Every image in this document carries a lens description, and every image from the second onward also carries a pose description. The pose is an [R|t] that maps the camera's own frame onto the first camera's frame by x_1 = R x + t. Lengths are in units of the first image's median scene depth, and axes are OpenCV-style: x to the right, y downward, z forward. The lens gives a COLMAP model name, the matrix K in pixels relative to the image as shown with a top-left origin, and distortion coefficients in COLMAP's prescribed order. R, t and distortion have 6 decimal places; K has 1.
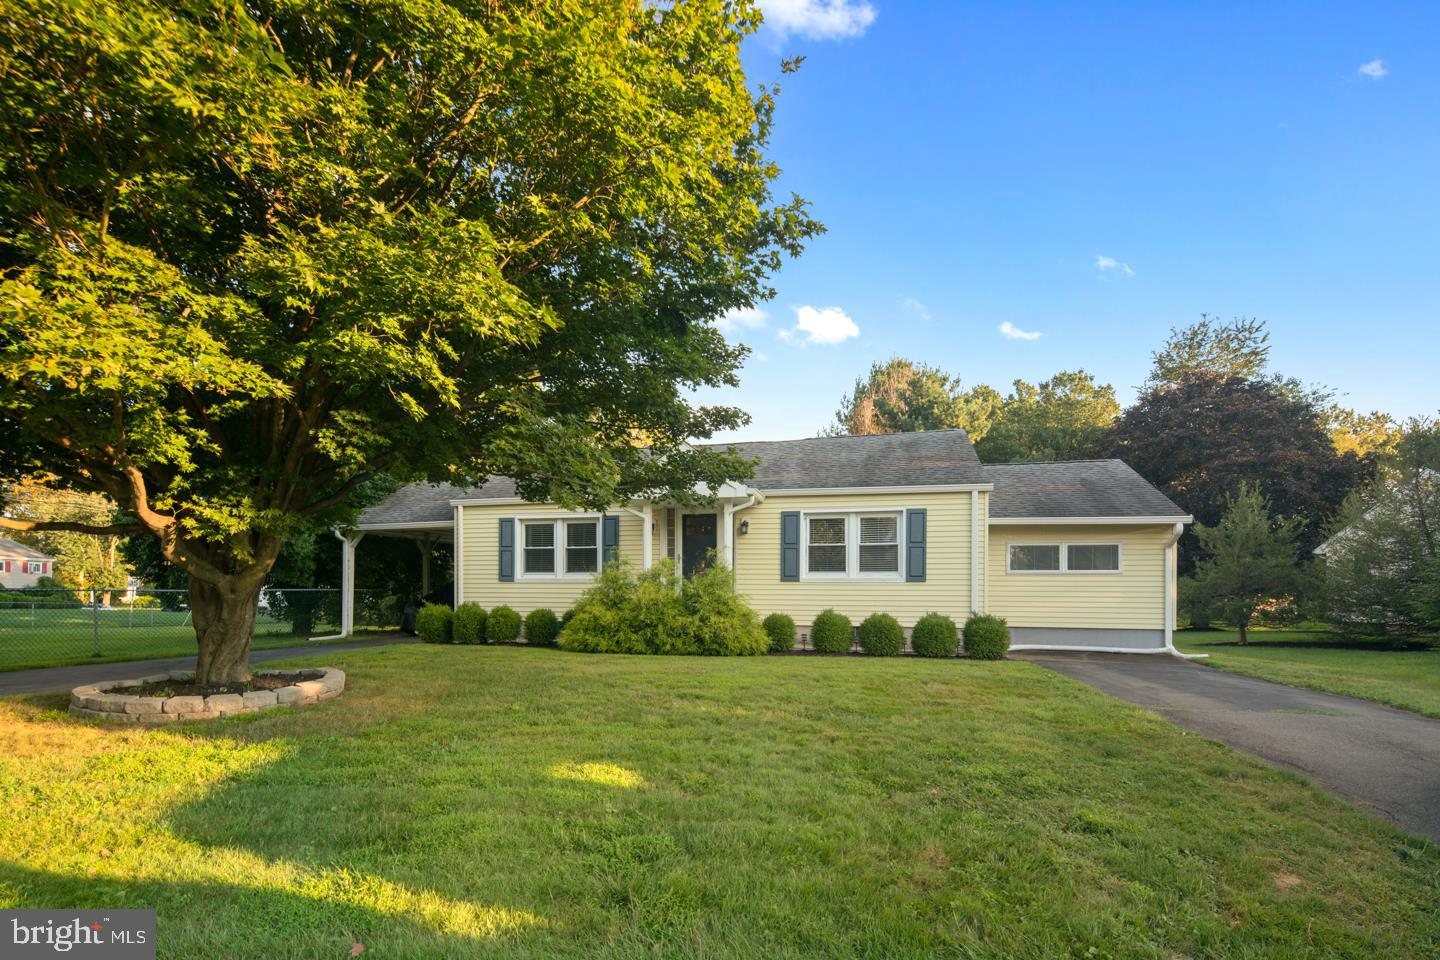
lens RADIAL K [[736.8, 0, 725.7], [0, 736.8, 504.0], [0, 0, 1]] dist [0.003711, 0.000031]
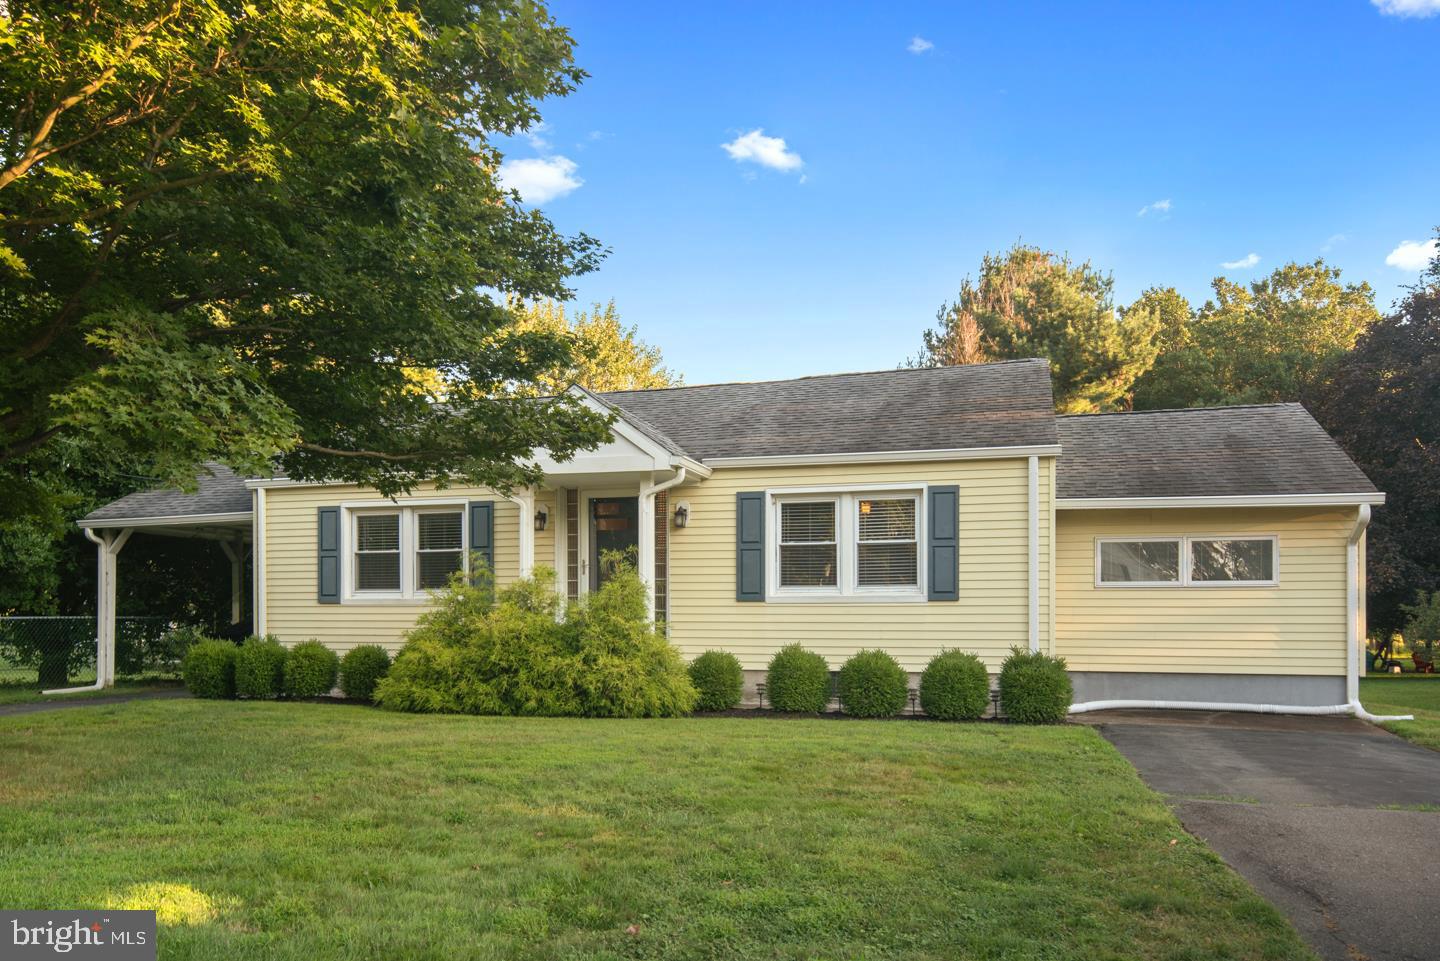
lens RADIAL K [[1147.0, 0, 720.0], [0, 1147.0, 480.5], [0, 0, 1]] dist [0.003399, 0.004388]
pose [[0.998359, -0.011052, -0.056181, 0.122611], [0.011004, 0.999939, -0.001156, 0.001020], [0.056191, 0.000536, 0.998420, 0.003832]]
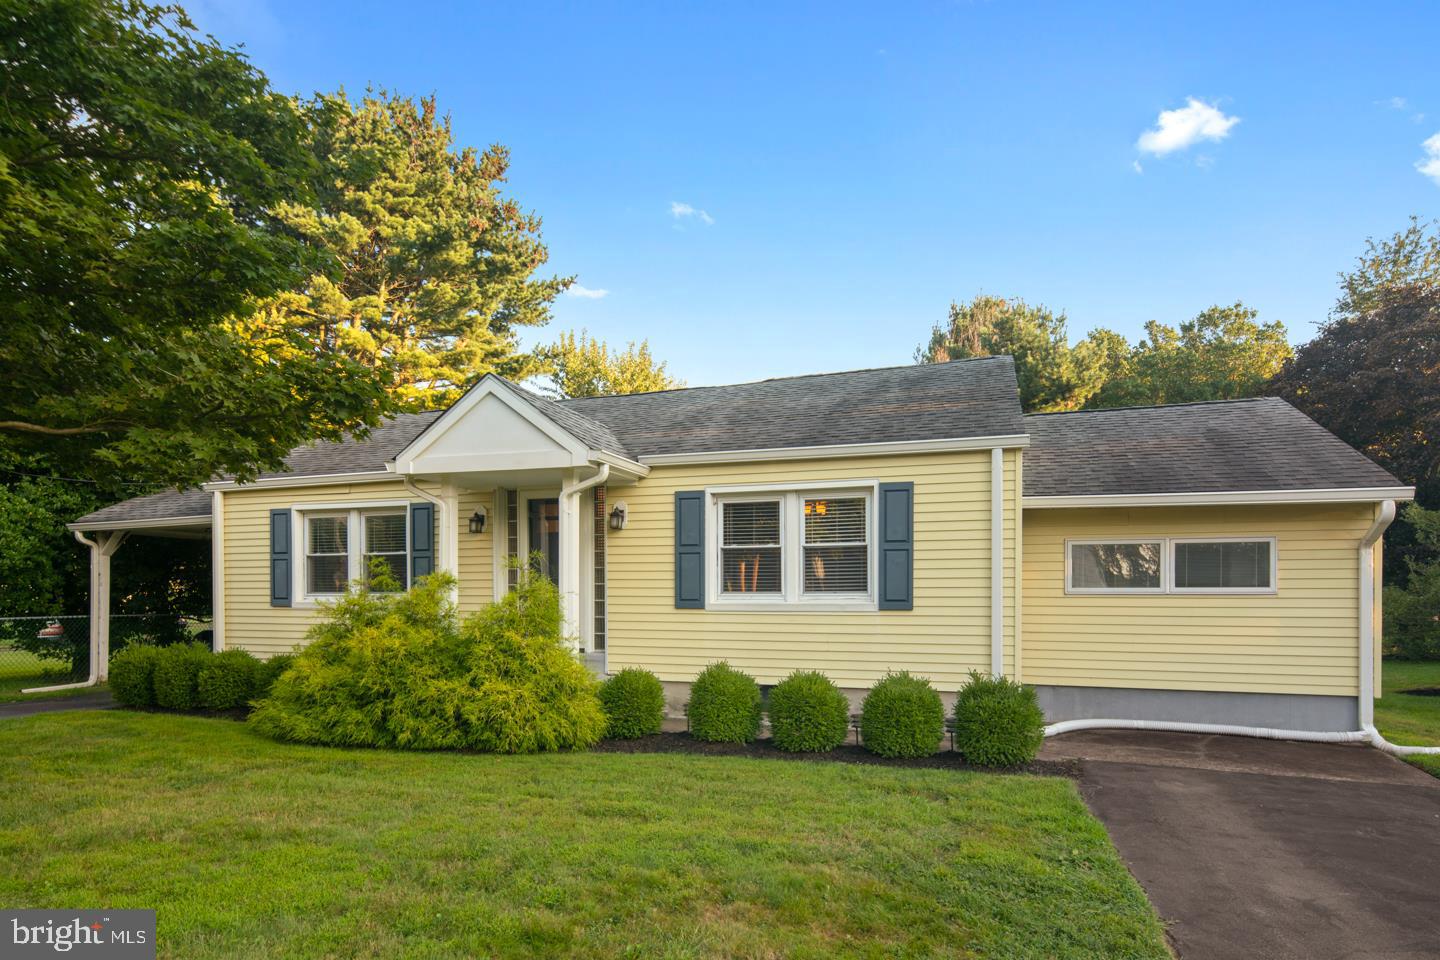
lens RADIAL K [[863.5, 0, 724.1], [0, 863.5, 510.0], [0, 0, 1]] dist [0.000191, -0.001343]
pose [[0.995264, -0.013562, -0.096262, 0.190666], [0.015459, 0.999700, 0.018980, 0.013060], [0.095976, -0.020378, 0.995175, 0.321559]]
